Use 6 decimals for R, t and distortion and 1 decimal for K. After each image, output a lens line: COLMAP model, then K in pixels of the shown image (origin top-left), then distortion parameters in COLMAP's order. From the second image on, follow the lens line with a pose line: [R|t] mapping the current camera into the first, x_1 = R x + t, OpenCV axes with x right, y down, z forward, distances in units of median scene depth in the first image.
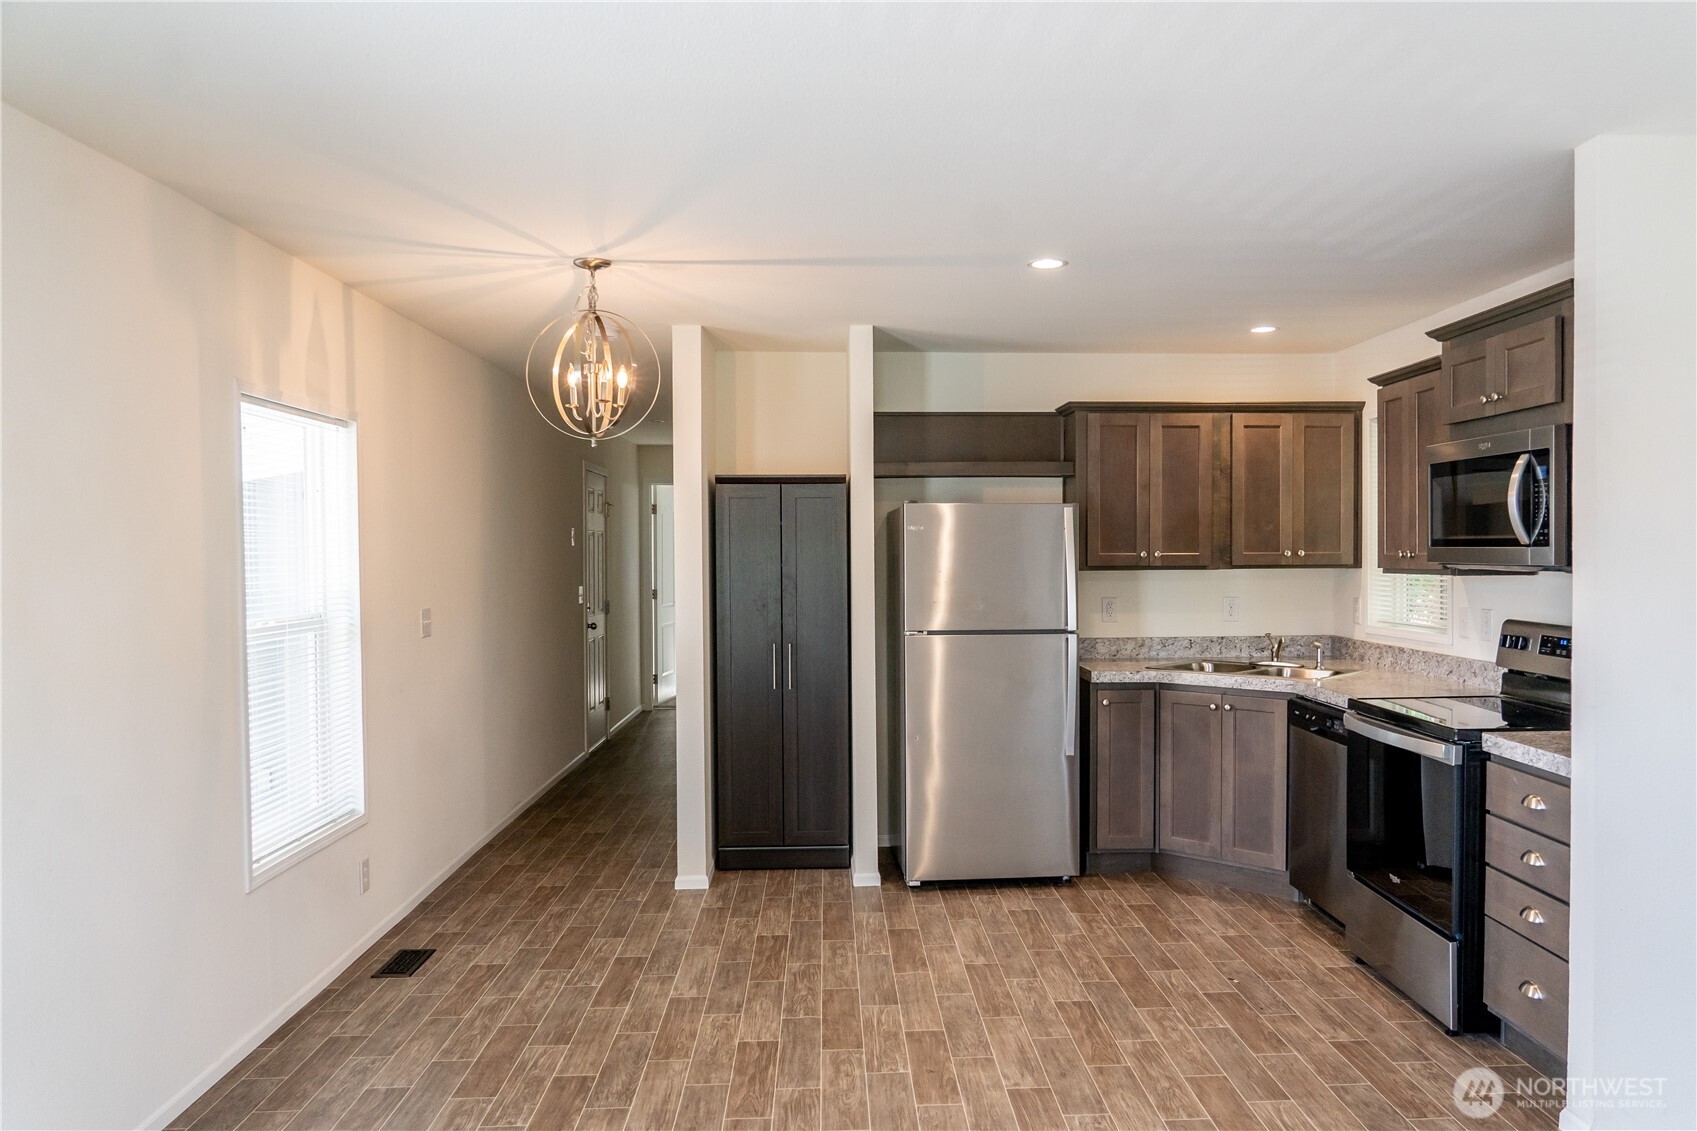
lens RADIAL K [[1203.0, 0, 899.1], [0, 1203.0, 592.7], [0, 0, 1]] dist [-0.007981, 0.000412]
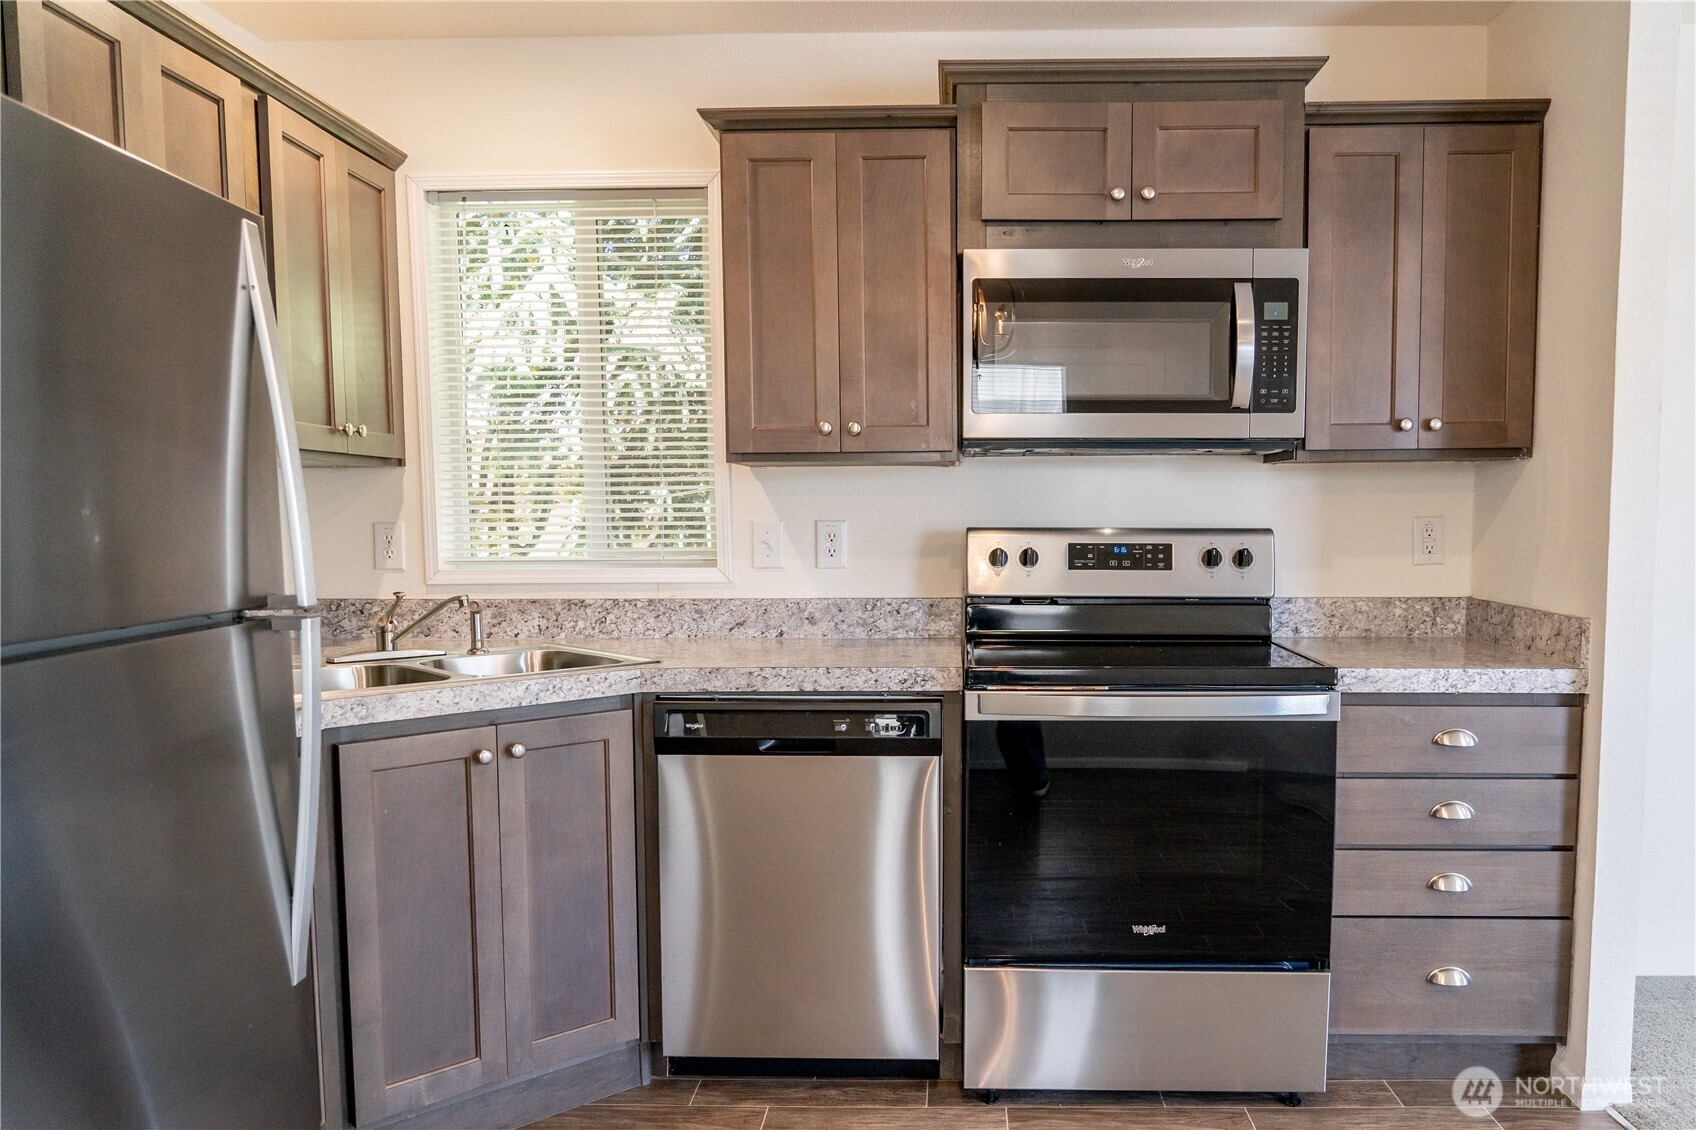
lens RADIAL K [[1255.8, 0, 933.2], [0, 1255.8, 623.7], [0, 0, 1]] dist [-0.019371, -0.000153]
pose [[0.082308, -0.084171, 0.993046, -0.189379], [0.037389, 0.995986, 0.081322, 0.015242], [-0.995905, 0.030435, 0.085125, 0.828213]]
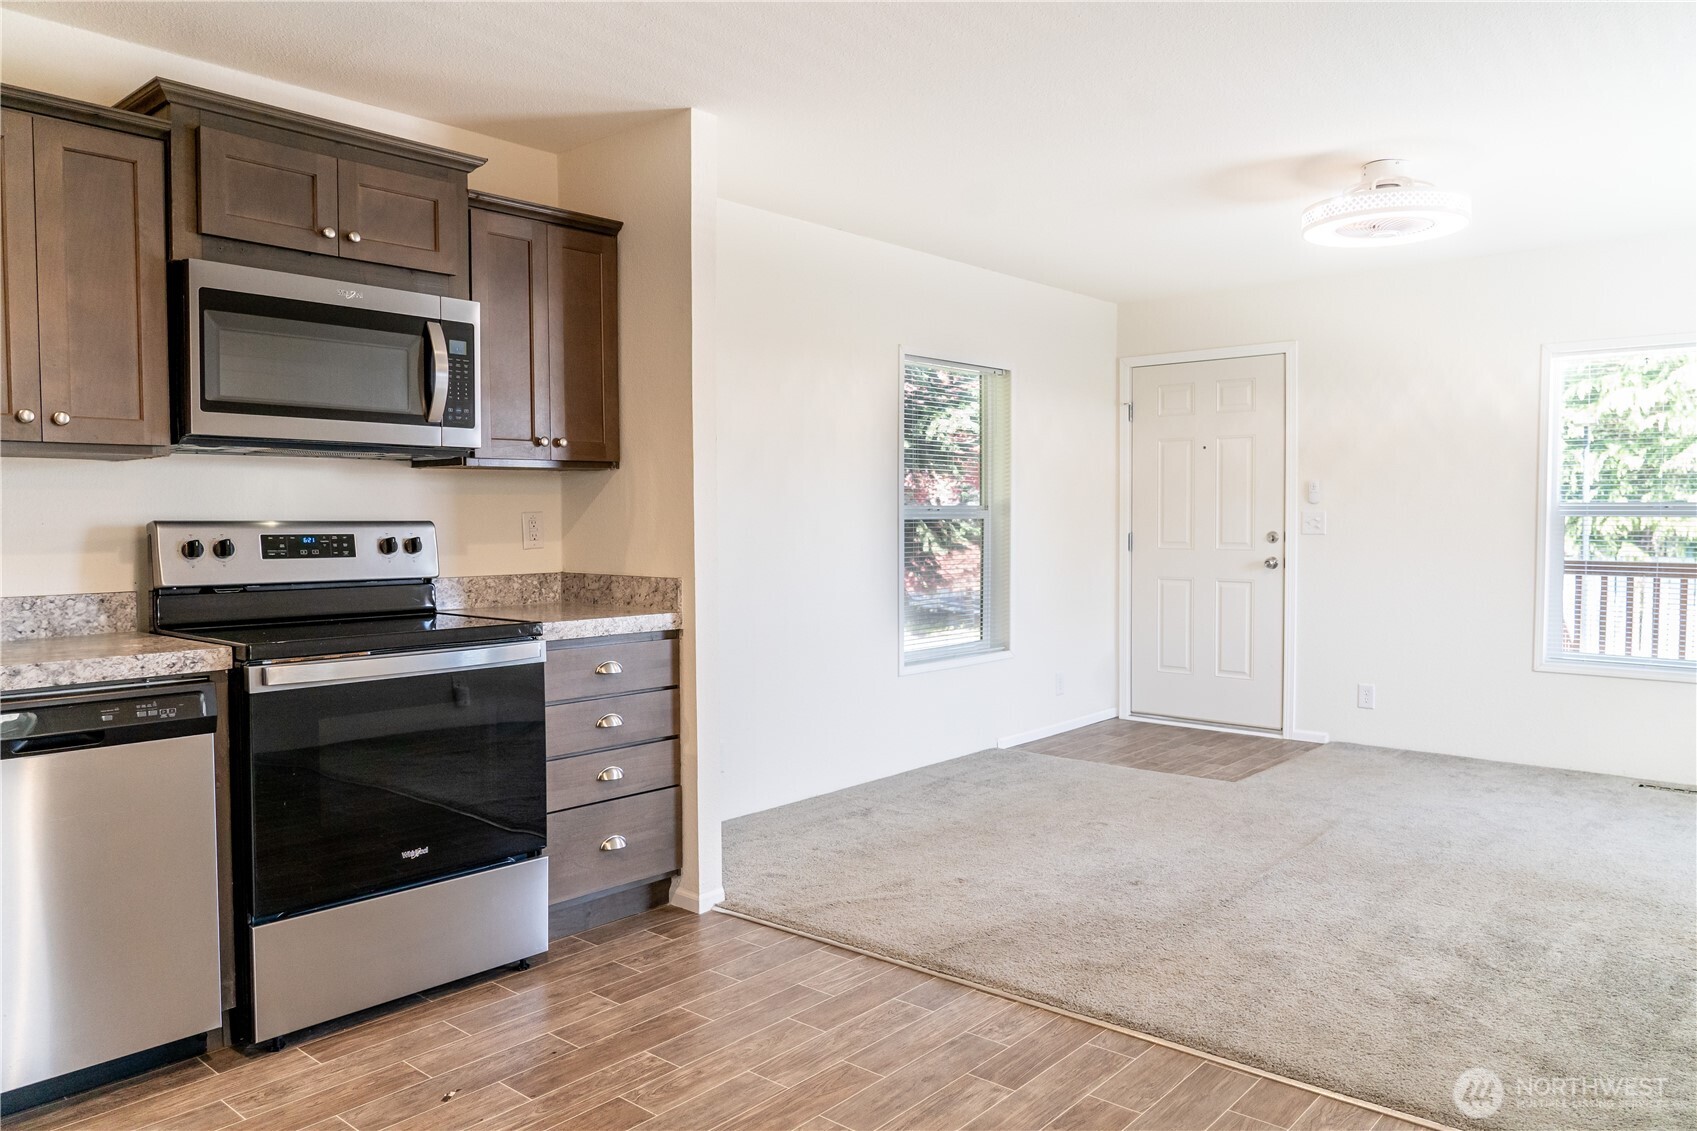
lens RADIAL K [[1175.6, 0, 863.6], [0, 1175.6, 557.7], [0, 0, 1]] dist [-0.009078, -0.001706]
pose [[-0.712603, -0.013016, 0.701447, -0.239098], [0.034417, 0.997975, 0.053483, 0.018238], [-0.700723, 0.062254, -0.710712, 1.035226]]
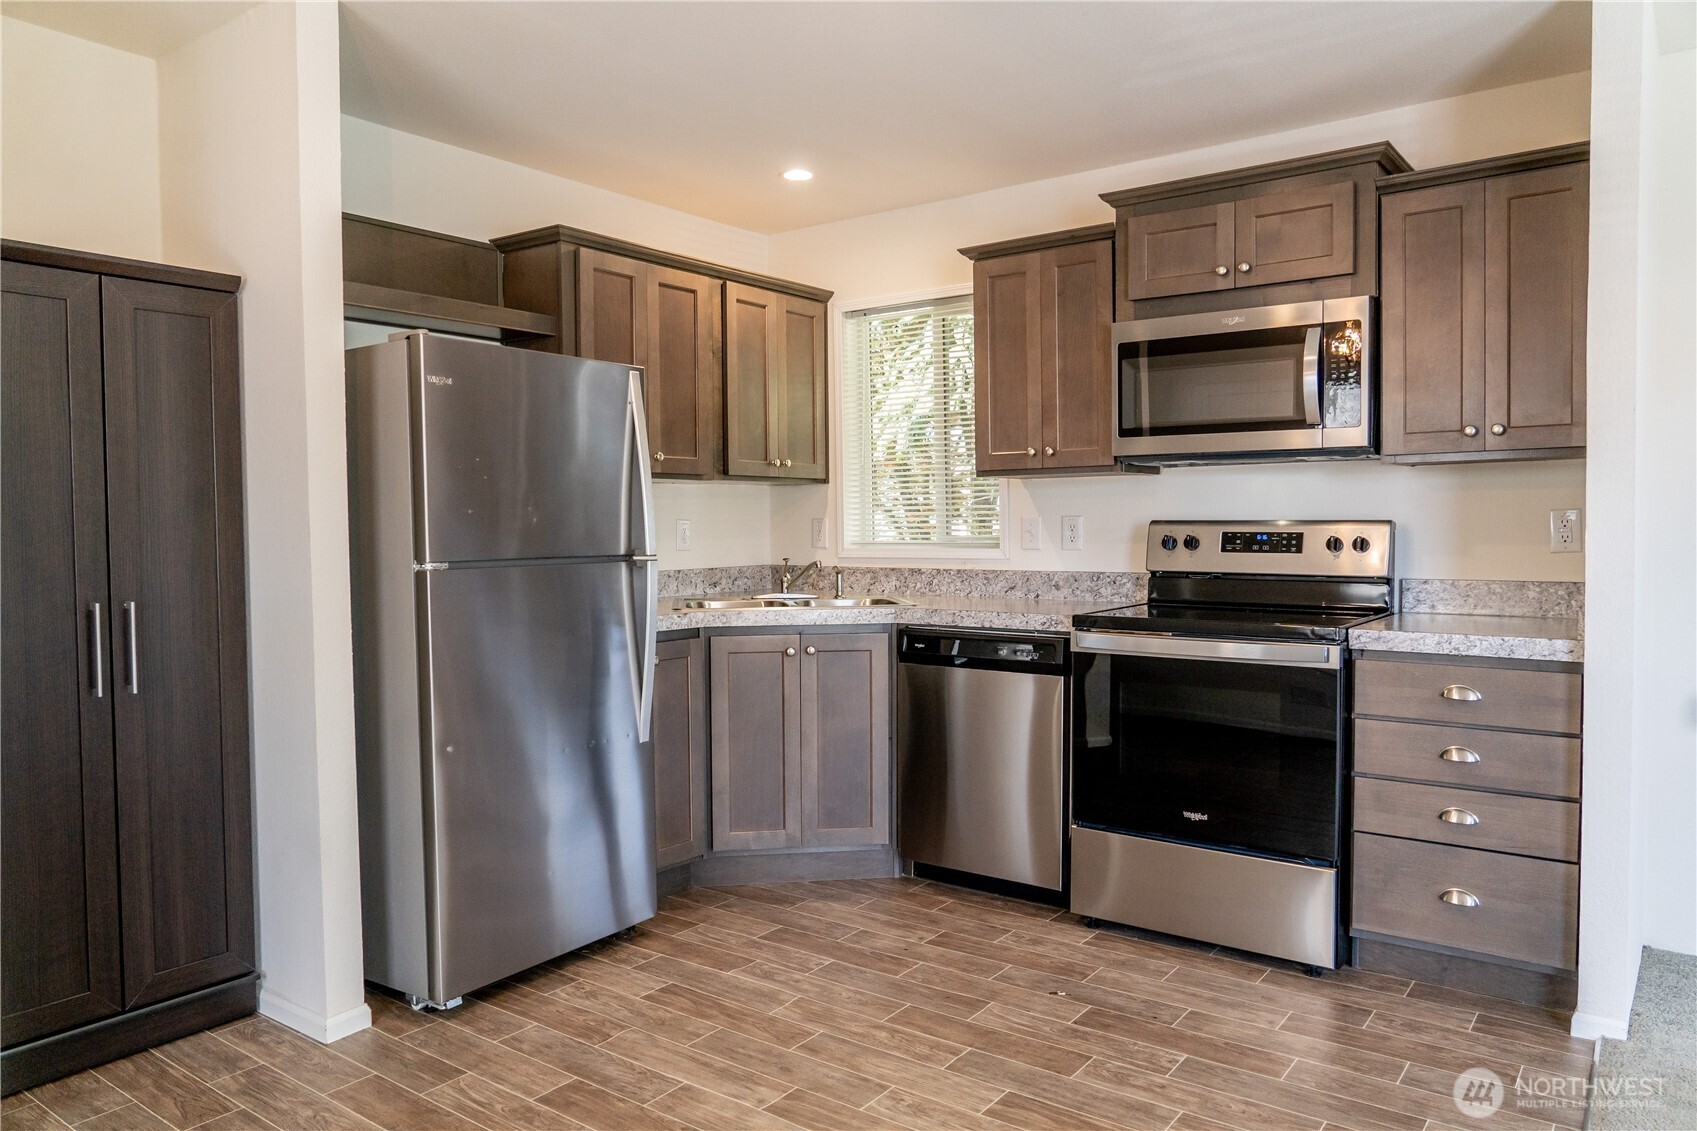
lens RADIAL K [[1161.4, 0, 854.1], [0, 1161.4, 570.3], [0, 0, 1]] dist [-0.014056, 0.000686]
pose [[0.643635, -0.031366, 0.764689, -0.288713], [0.030491, 0.999417, 0.015330, 0.034601], [-0.764725, 0.013449, 0.644217, 0.513956]]
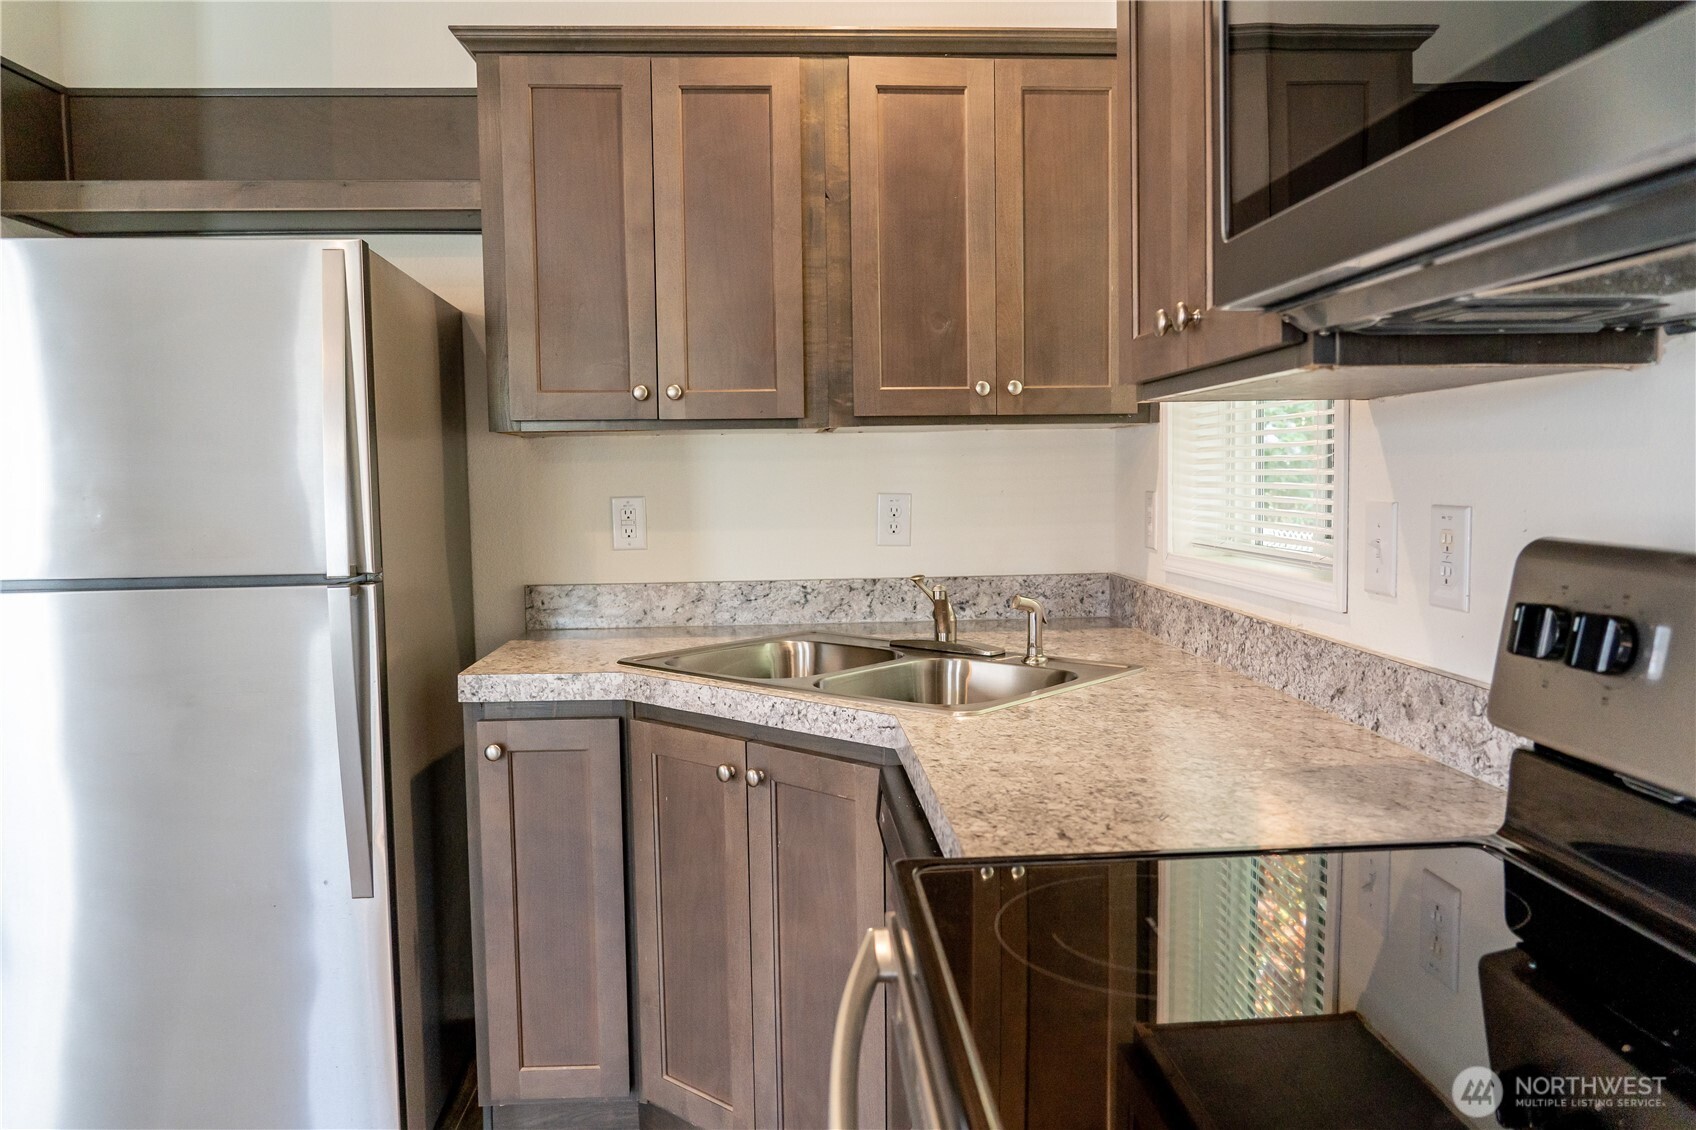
lens RADIAL K [[1193.9, 0, 851.7], [0, 1193.9, 571.9], [0, 0, 1]] dist [-0.011616, 0.000624]
pose [[0.999958, -0.009015, 0.001378, 0.314312], [0.008938, 0.998786, 0.048434, 0.013824], [-0.001813, -0.048420, 0.998825, 0.650623]]
